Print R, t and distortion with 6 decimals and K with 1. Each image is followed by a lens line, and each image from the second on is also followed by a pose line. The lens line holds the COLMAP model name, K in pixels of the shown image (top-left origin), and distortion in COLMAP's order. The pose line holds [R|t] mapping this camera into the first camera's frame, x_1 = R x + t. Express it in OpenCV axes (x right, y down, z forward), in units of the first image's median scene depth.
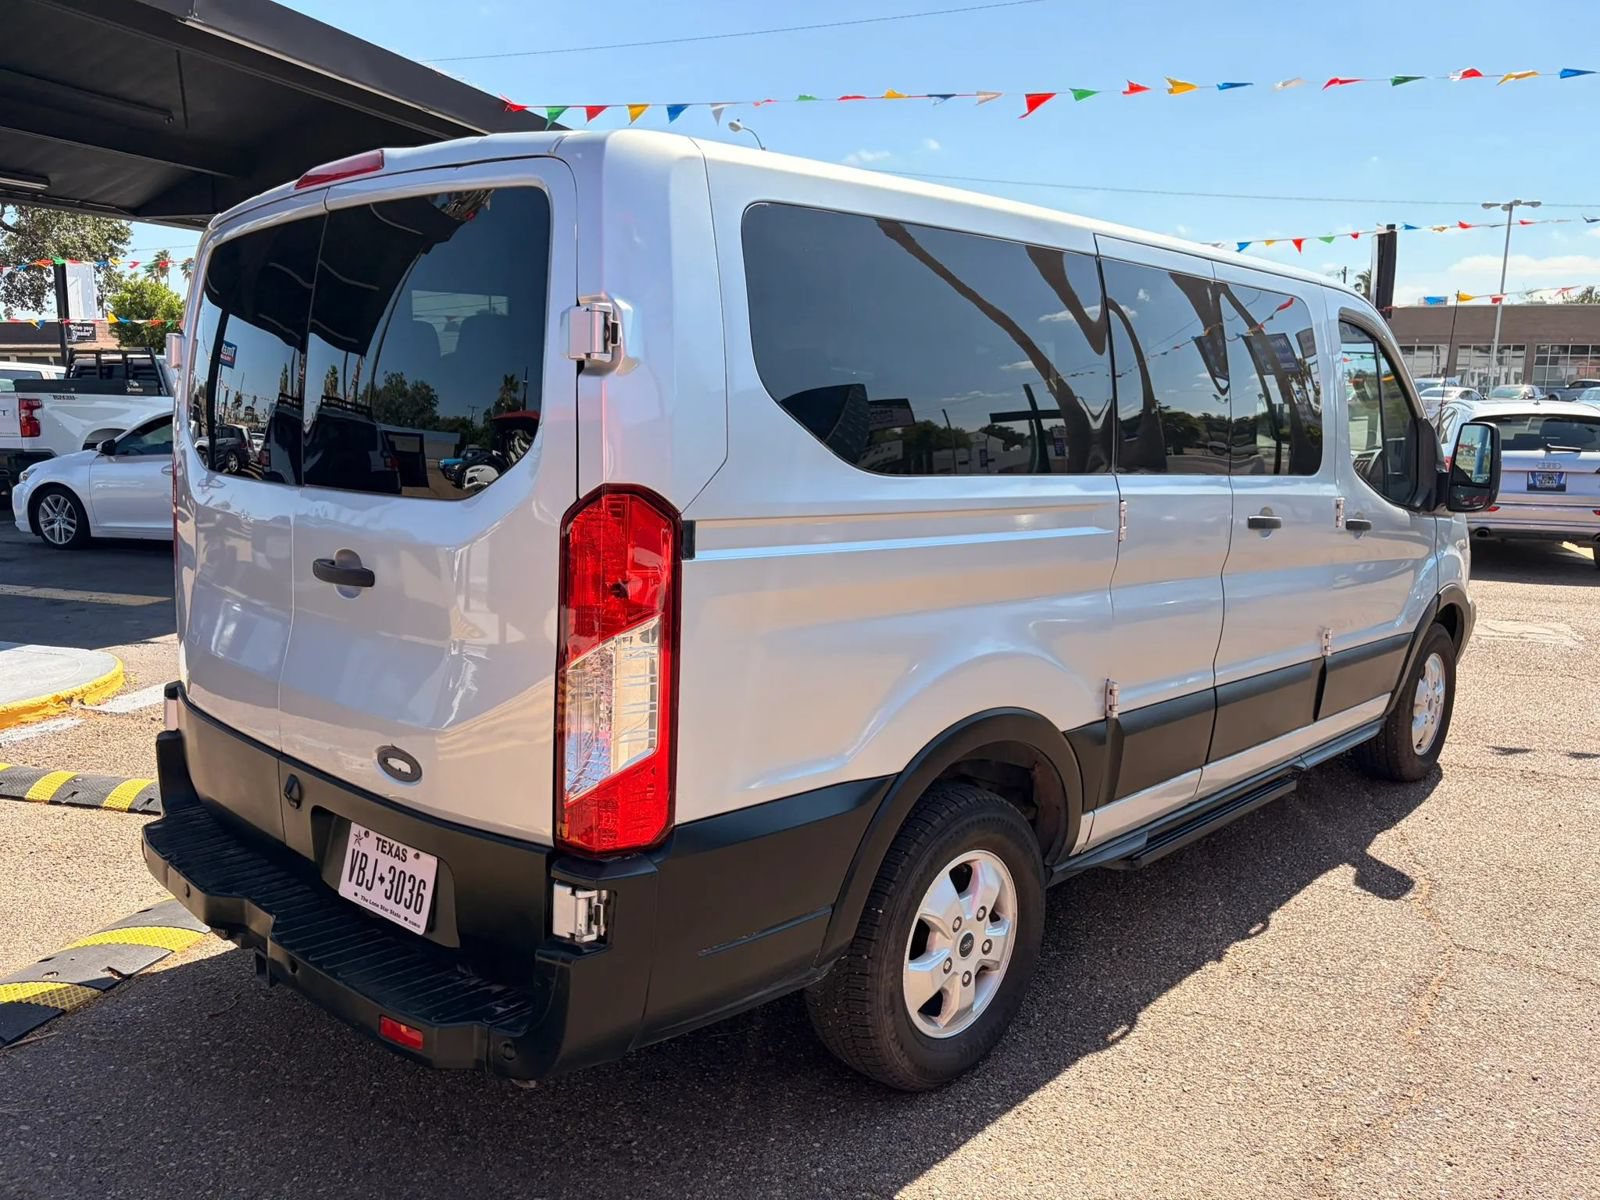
lens RADIAL K [[1214.4, 0, 814.4], [0, 1214.4, 598.6], [0, 0, 1]] dist [0.044076, -0.054802]
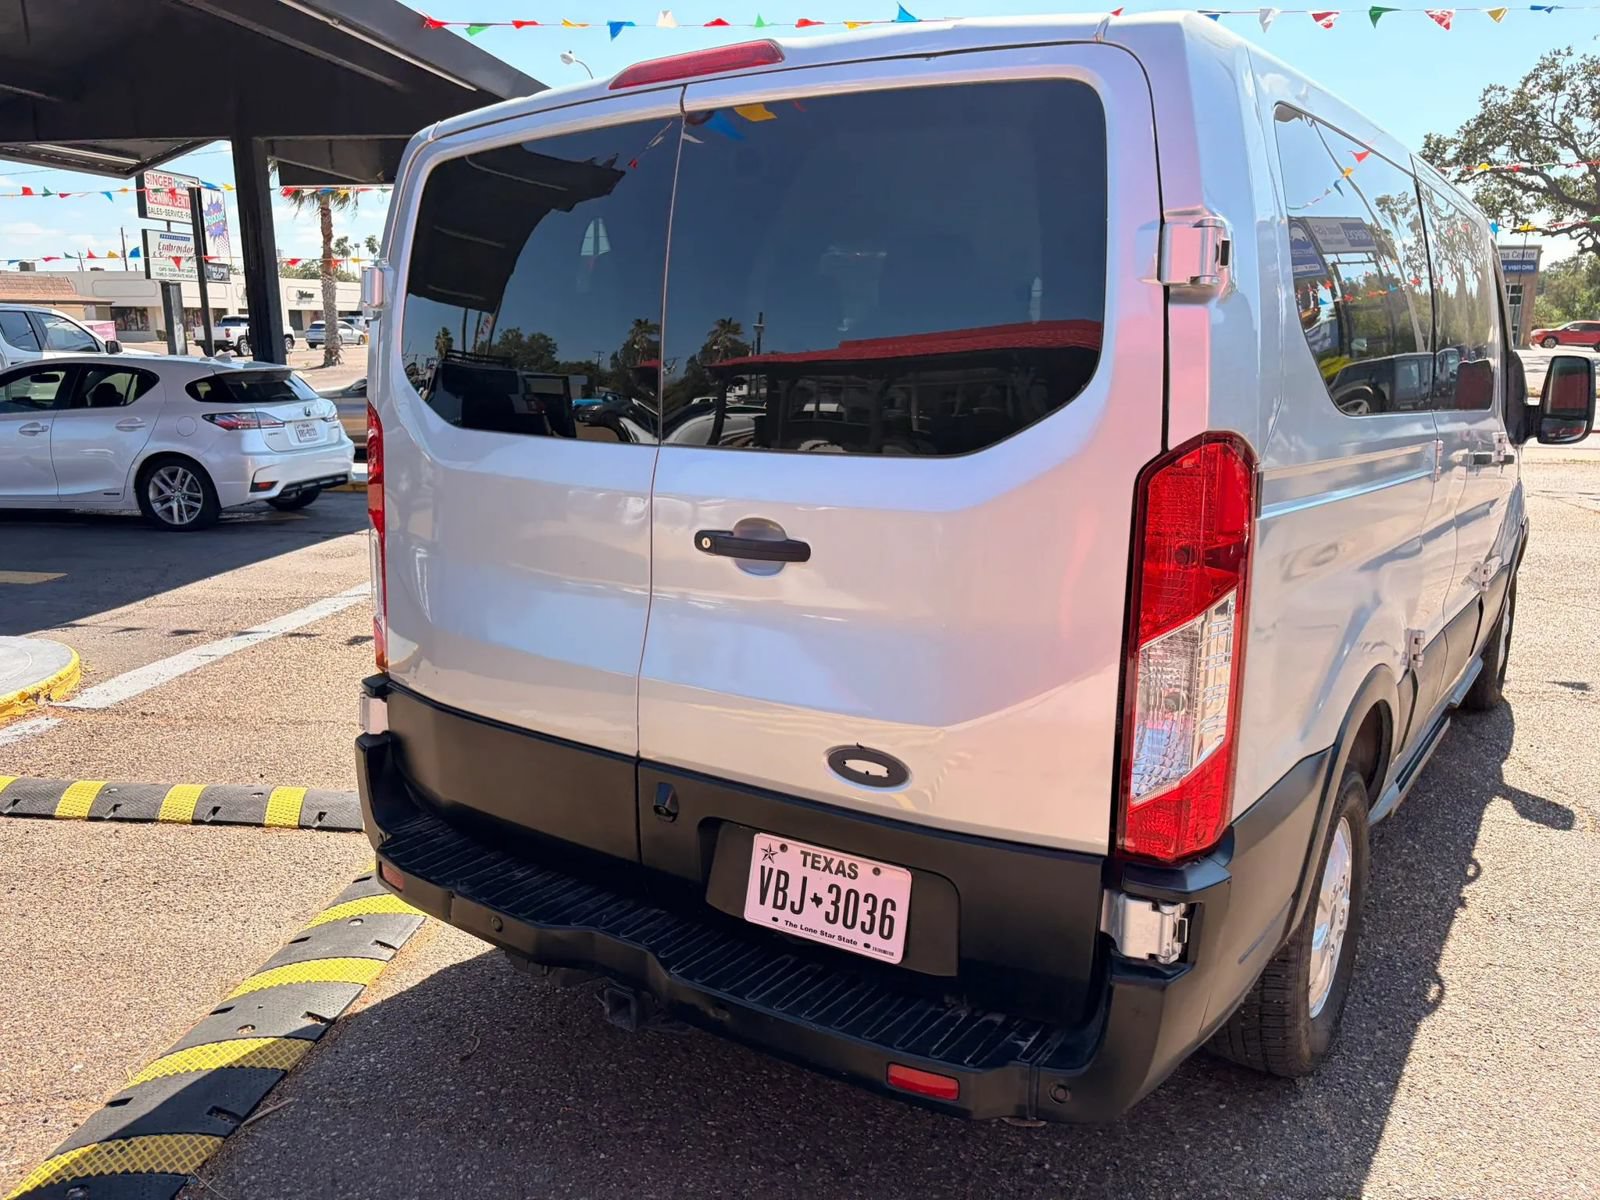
lens RADIAL K [[1216.9, 0, 794.2], [0, 1216.9, 584.9], [0, 0, 1]] dist [0.022626, -0.013638]
pose [[0.989602, -0.039130, 0.138411, -0.470488], [0.034505, 0.998768, 0.035658, -0.022680], [-0.139636, -0.030511, 0.989733, 0.156547]]
